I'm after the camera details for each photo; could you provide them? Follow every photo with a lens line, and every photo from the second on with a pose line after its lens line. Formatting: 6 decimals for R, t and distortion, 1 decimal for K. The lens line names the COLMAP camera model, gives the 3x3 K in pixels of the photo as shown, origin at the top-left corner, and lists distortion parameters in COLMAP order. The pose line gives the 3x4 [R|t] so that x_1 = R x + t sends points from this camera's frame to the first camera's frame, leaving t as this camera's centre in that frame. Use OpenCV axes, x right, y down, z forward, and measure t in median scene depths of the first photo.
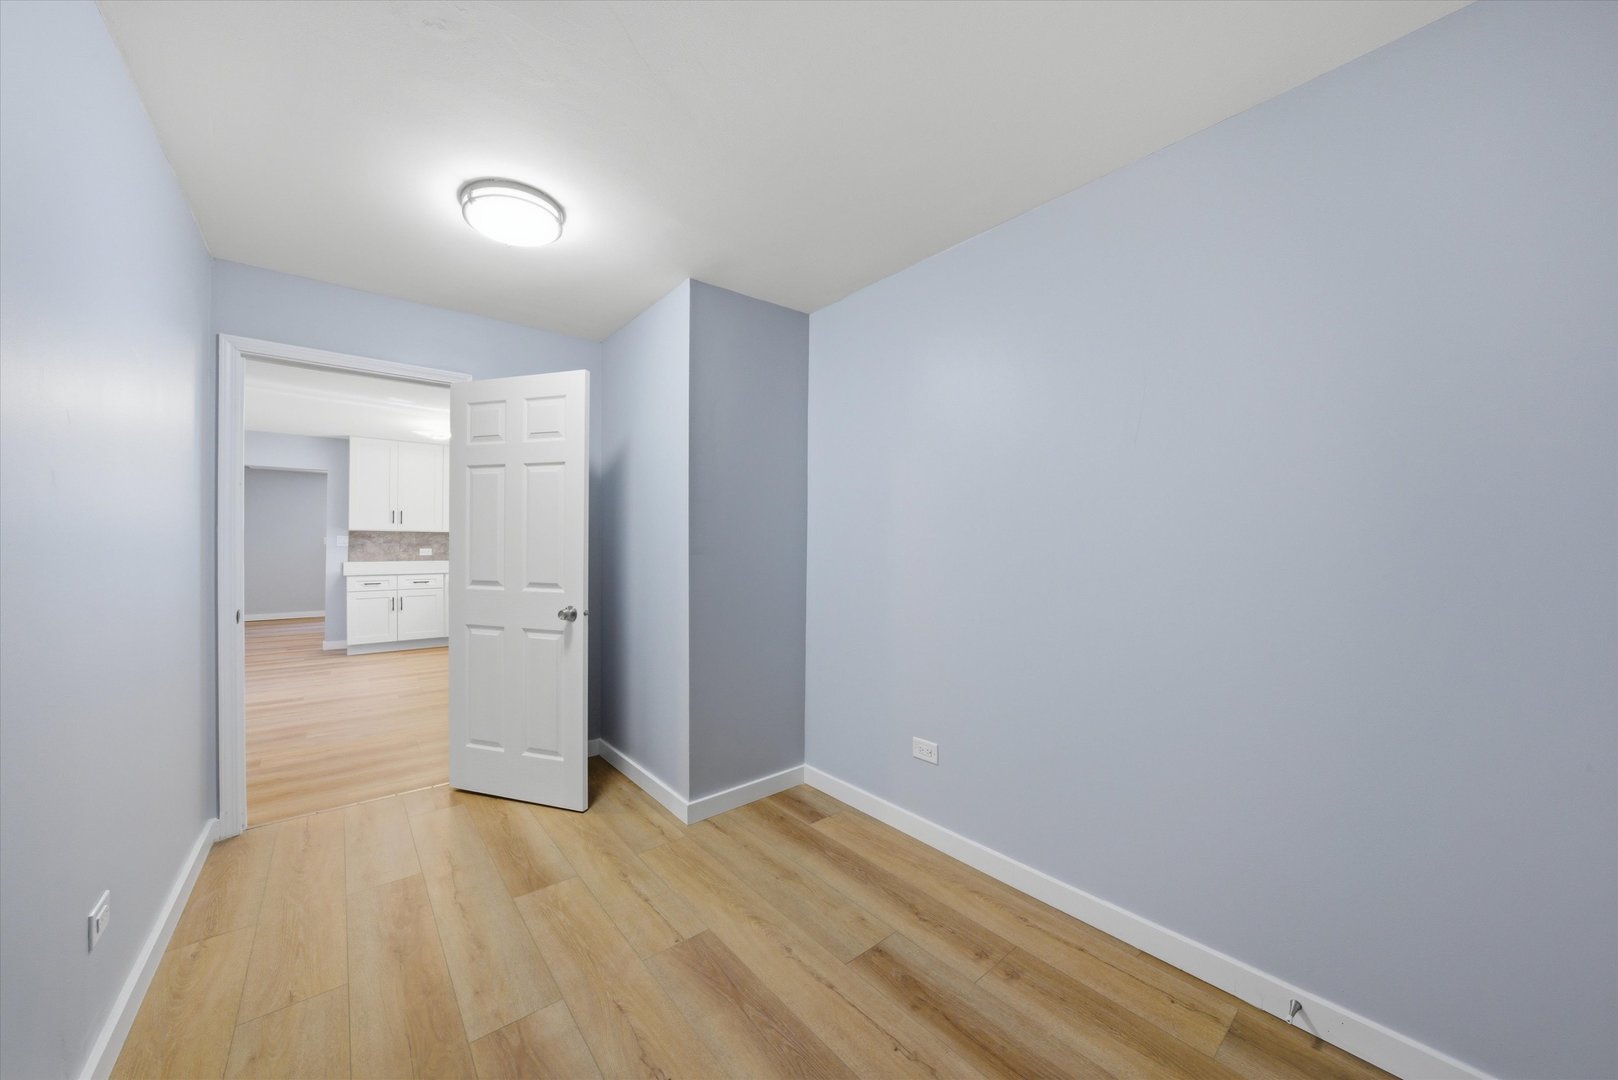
lens RADIAL K [[581.5, 0, 803.3], [0, 581.5, 543.5], [0, 0, 1]] dist [0.003544, 0.000415]
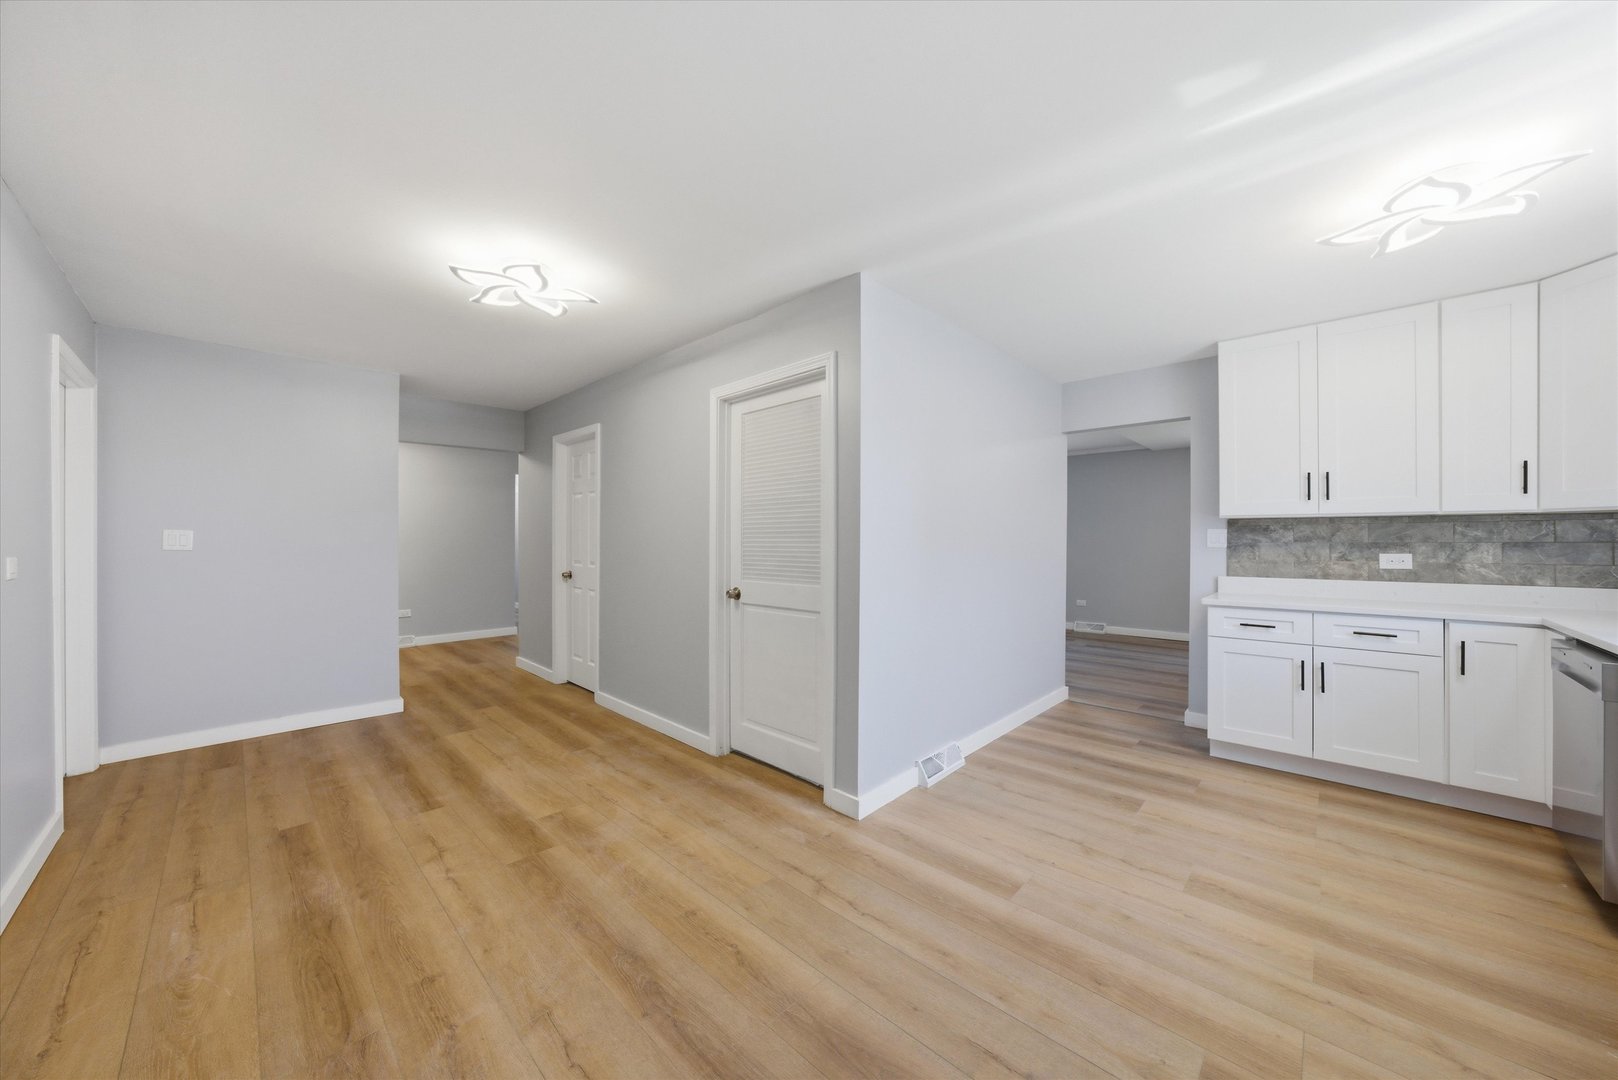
lens RADIAL K [[581.5, 0, 802.1], [0, 581.5, 545.1], [0, 0, 1]] dist [0.003544, 0.000415]
pose [[0.144136, 0.004974, -0.989545, -0.292959], [0.009855, 0.999931, 0.006461, -0.005085], [0.989509, -0.010683, 0.144077, 0.519967]]
